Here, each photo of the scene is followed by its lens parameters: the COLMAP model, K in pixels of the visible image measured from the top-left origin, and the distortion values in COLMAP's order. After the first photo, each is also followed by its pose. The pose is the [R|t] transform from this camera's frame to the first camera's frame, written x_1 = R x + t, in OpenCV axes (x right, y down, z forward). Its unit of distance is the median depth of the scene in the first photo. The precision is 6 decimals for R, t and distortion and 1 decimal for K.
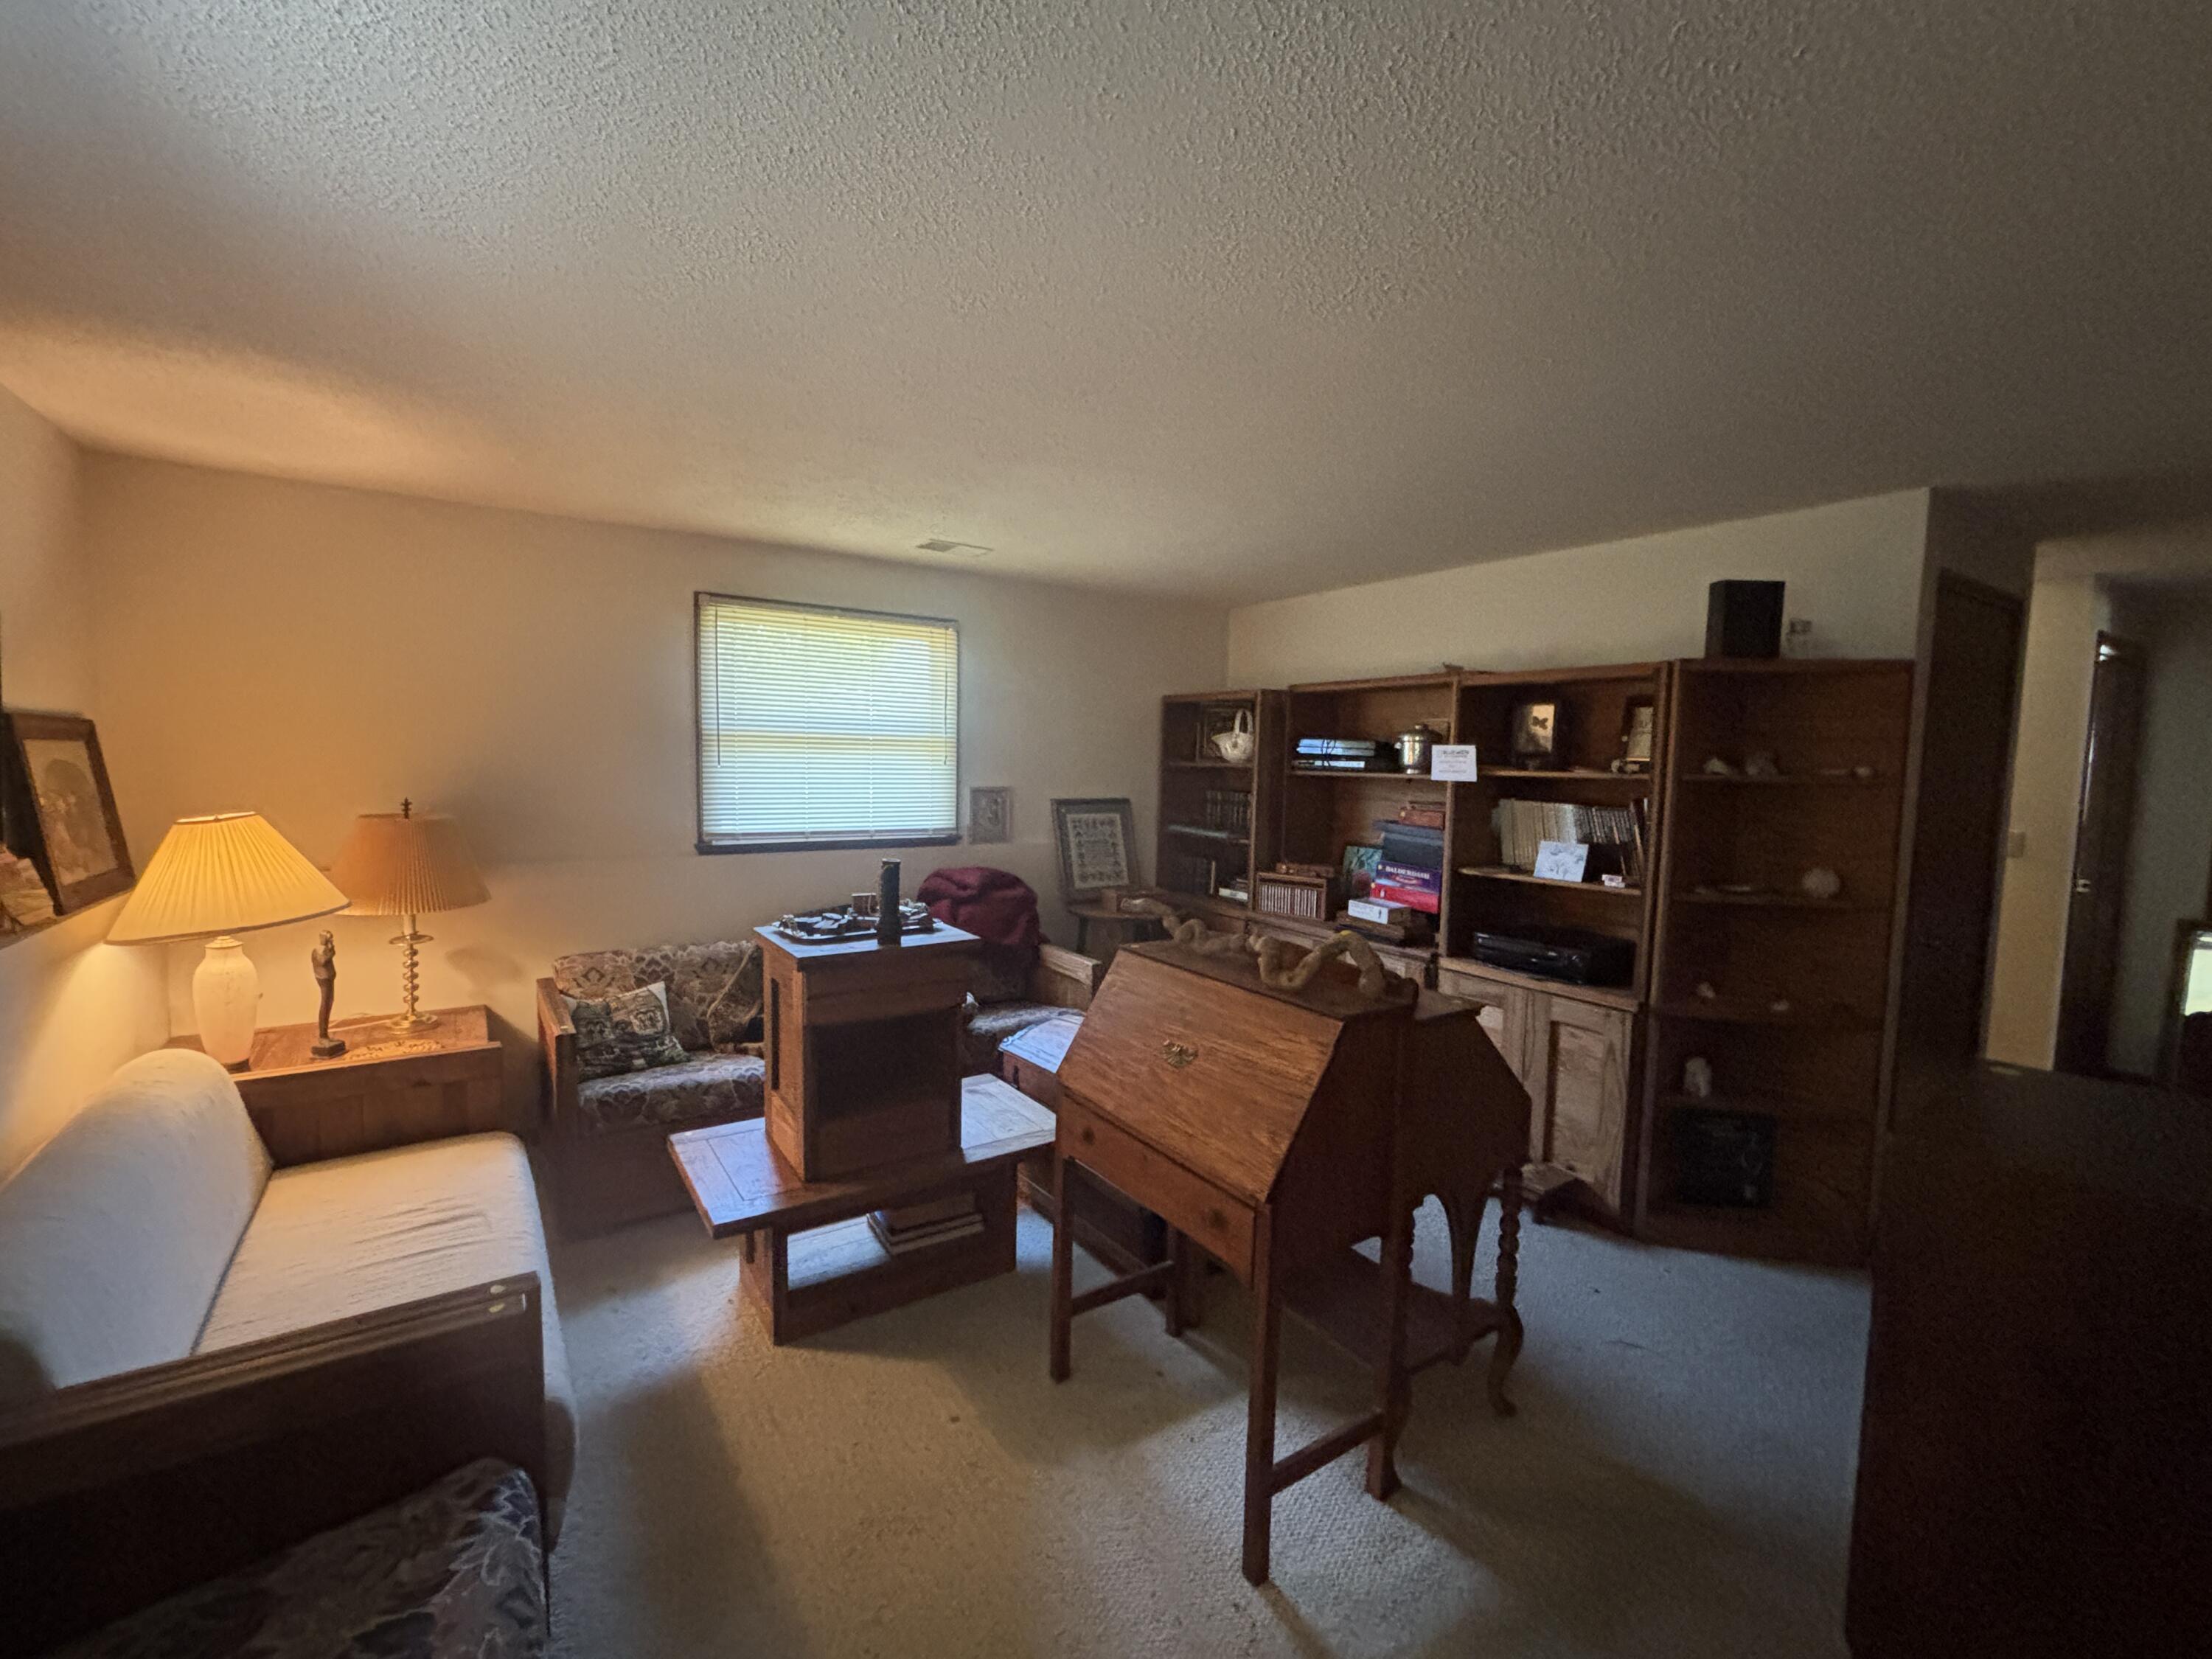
lens RADIAL K [[941.7, 0, 1106.0], [0, 941.7, 829.5], [0, 0, 1]] dist [-0.000352, -0.000034]
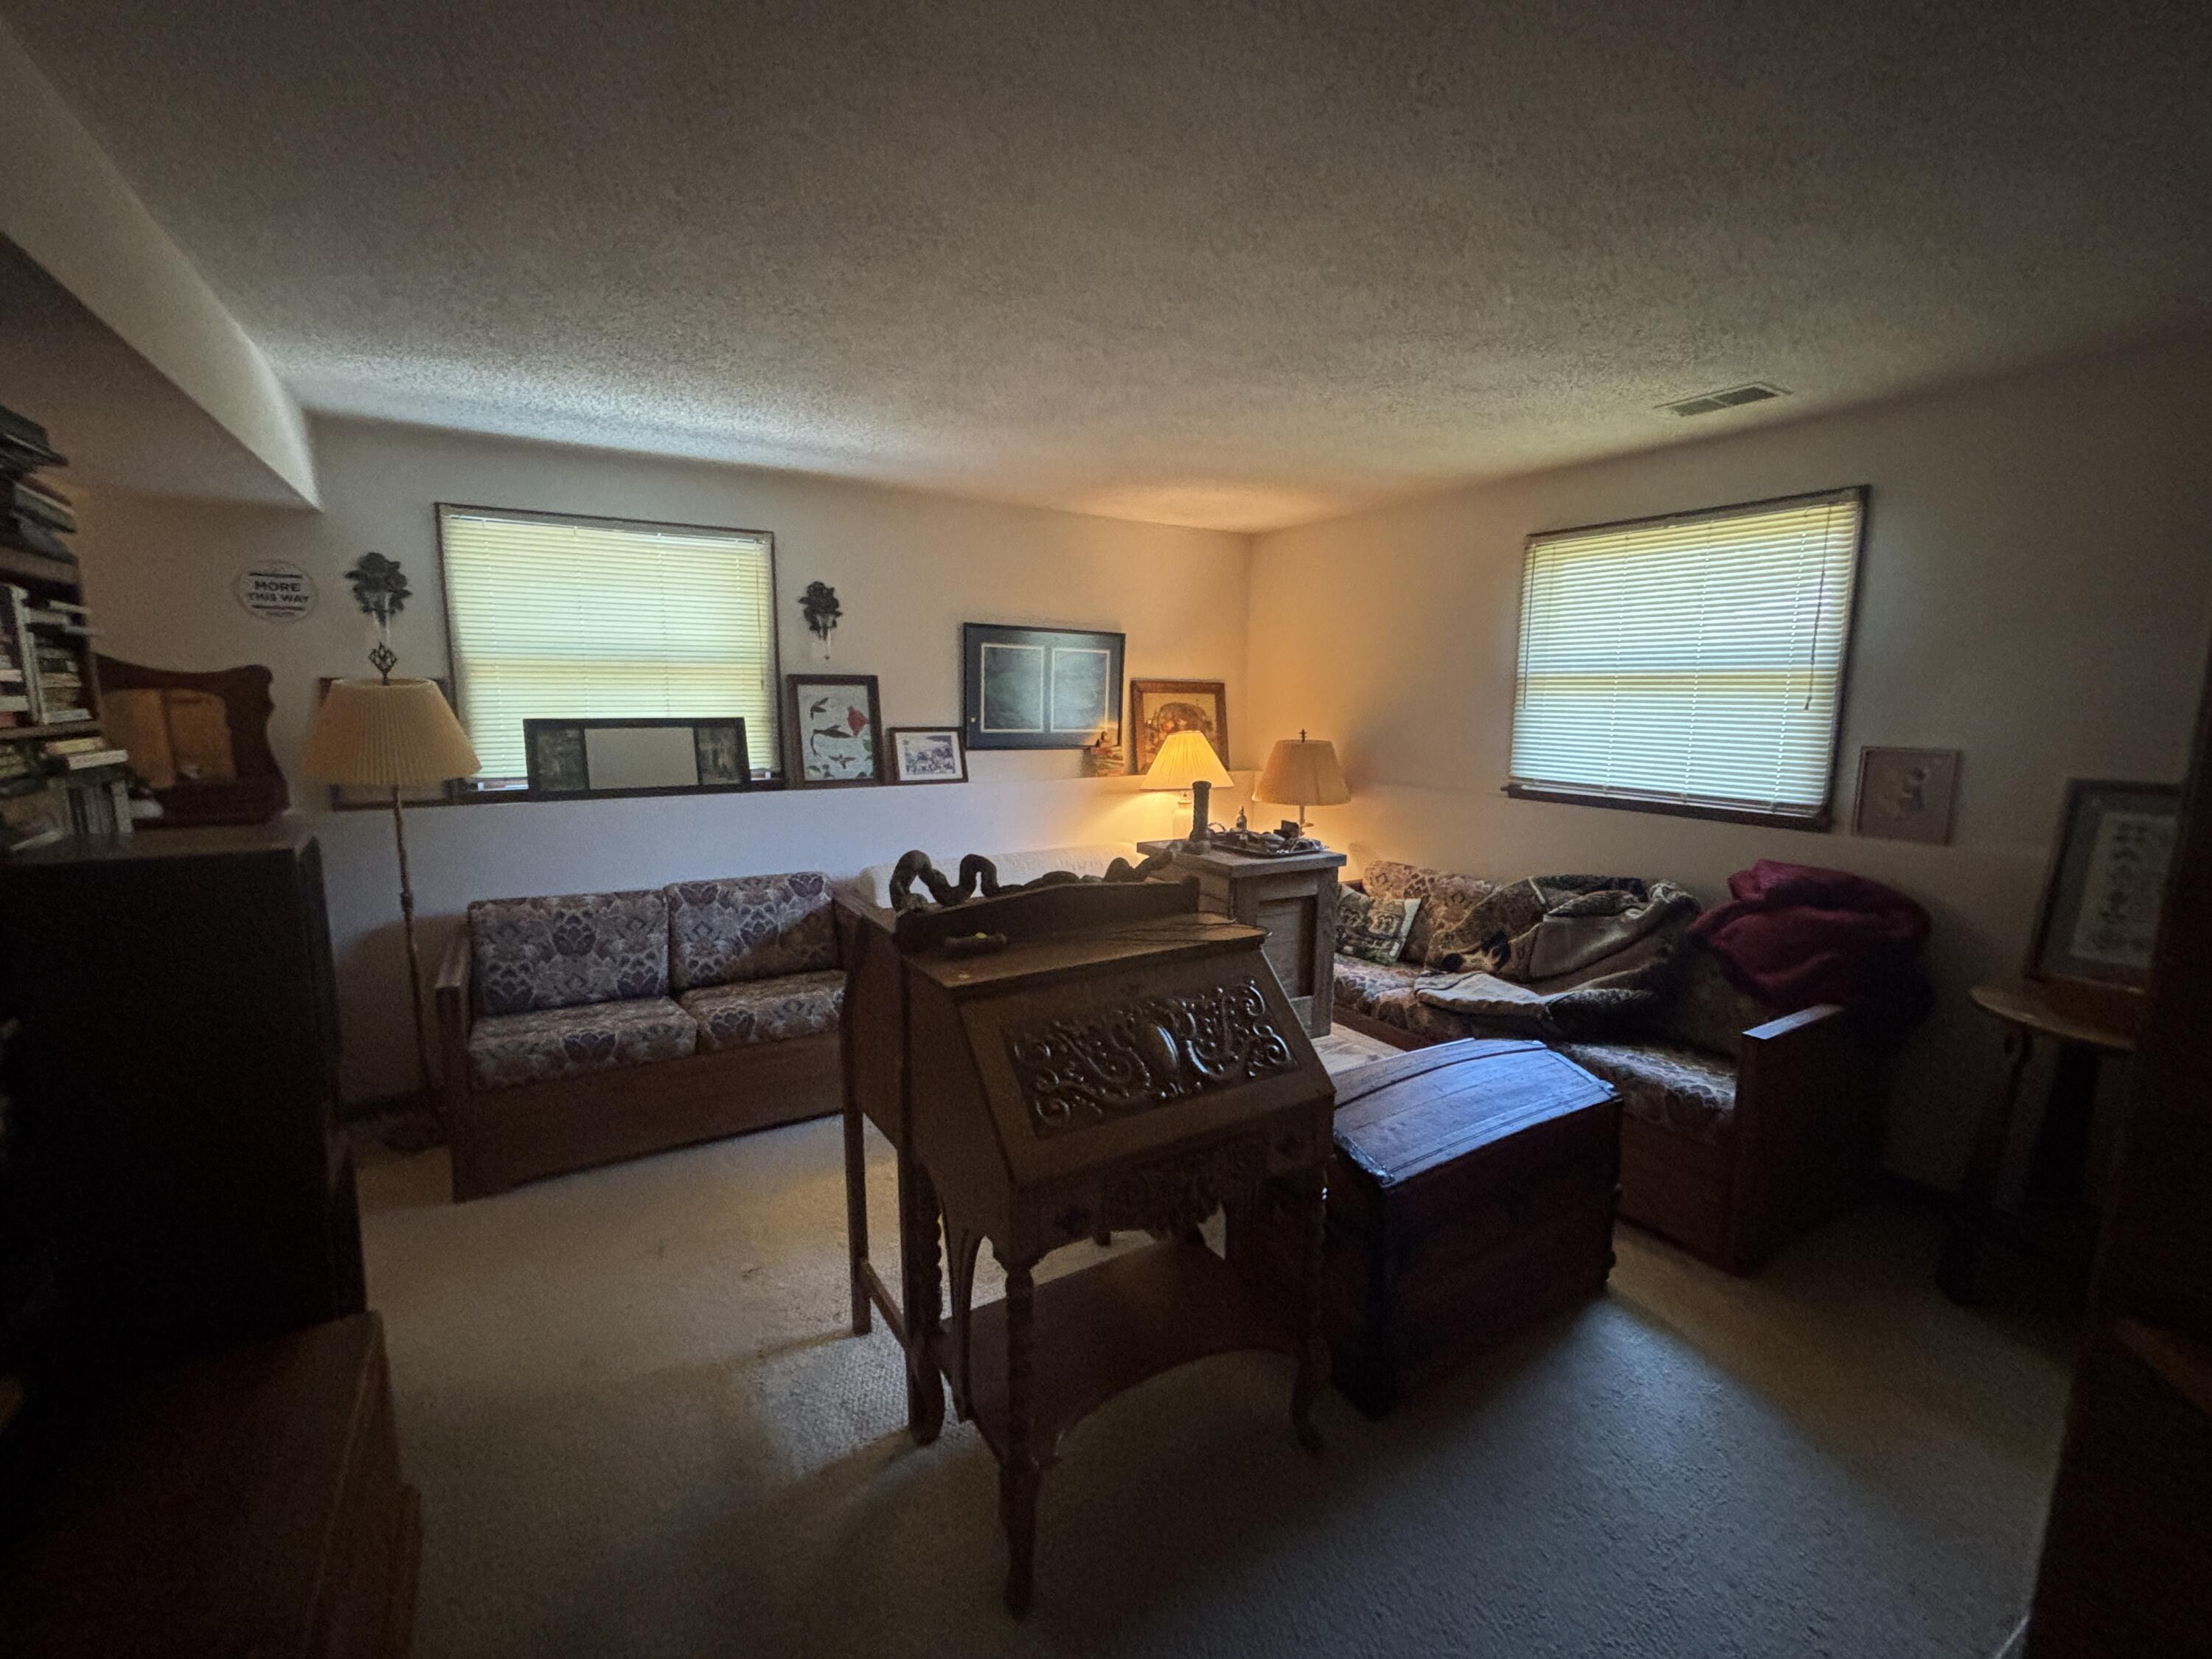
lens RADIAL K [[941.7, 0, 1106.0], [0, 941.7, 829.5], [0, 0, 1]] dist [-0.000352, -0.000034]
pose [[-0.053611, 0.119613, -0.991372, 0.609029], [-0.090898, 0.988093, 0.124133, -0.025725], [0.994416, 0.096768, -0.042100, 0.611161]]
